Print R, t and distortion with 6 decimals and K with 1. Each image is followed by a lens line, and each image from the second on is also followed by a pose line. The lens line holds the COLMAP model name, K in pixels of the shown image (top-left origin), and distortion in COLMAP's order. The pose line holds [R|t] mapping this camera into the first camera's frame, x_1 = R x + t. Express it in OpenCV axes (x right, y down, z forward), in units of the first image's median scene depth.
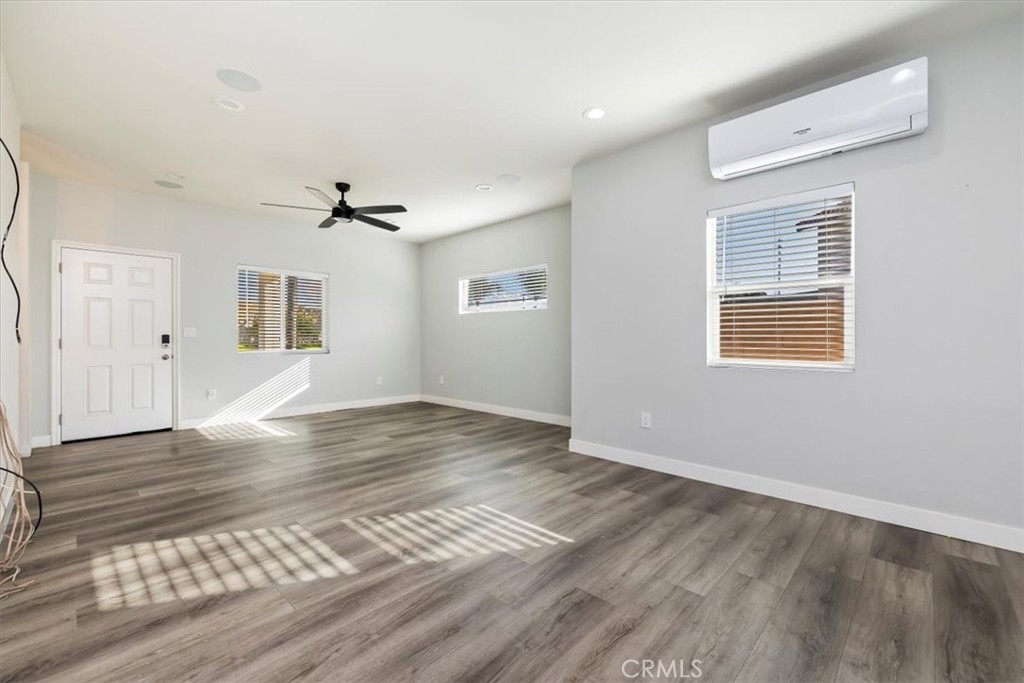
lens RADIAL K [[431.7, 0, 511.6], [0, 431.7, 338.0], [0, 0, 1]] dist [0.001119, -0.000196]
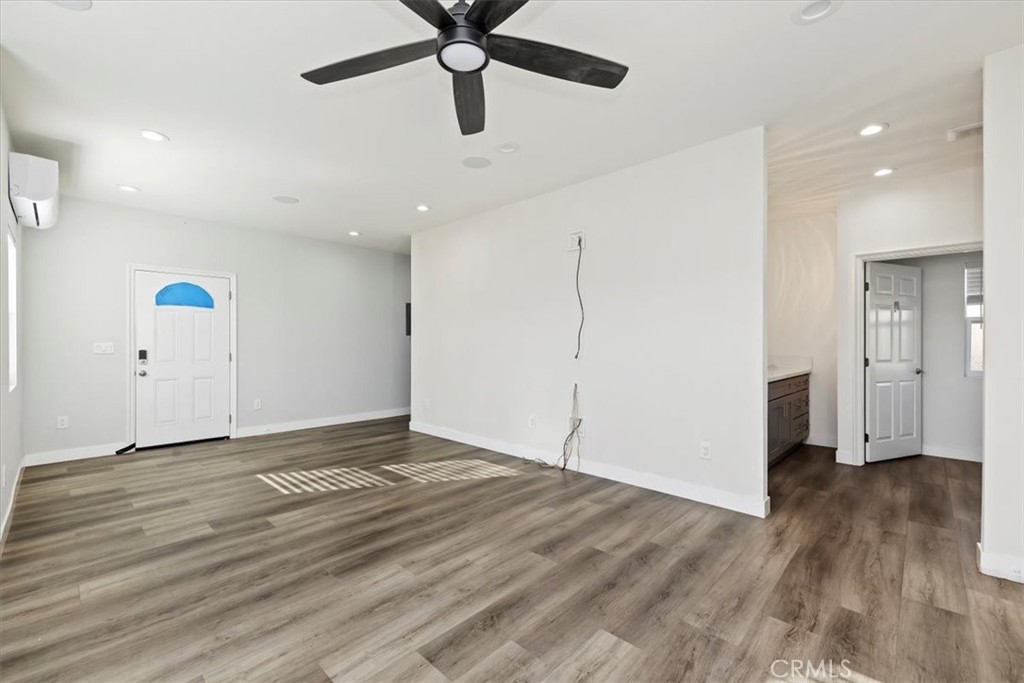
lens RADIAL K [[436.1, 0, 509.9], [0, 436.1, 344.9], [0, 0, 1]] dist [-0.050867, 0.000043]
pose [[-0.999941, -0.003519, -0.010248, -0.802999], [-0.003503, 0.999993, -0.001571, -0.040812], [0.010253, -0.001535, -0.999946, 2.589370]]
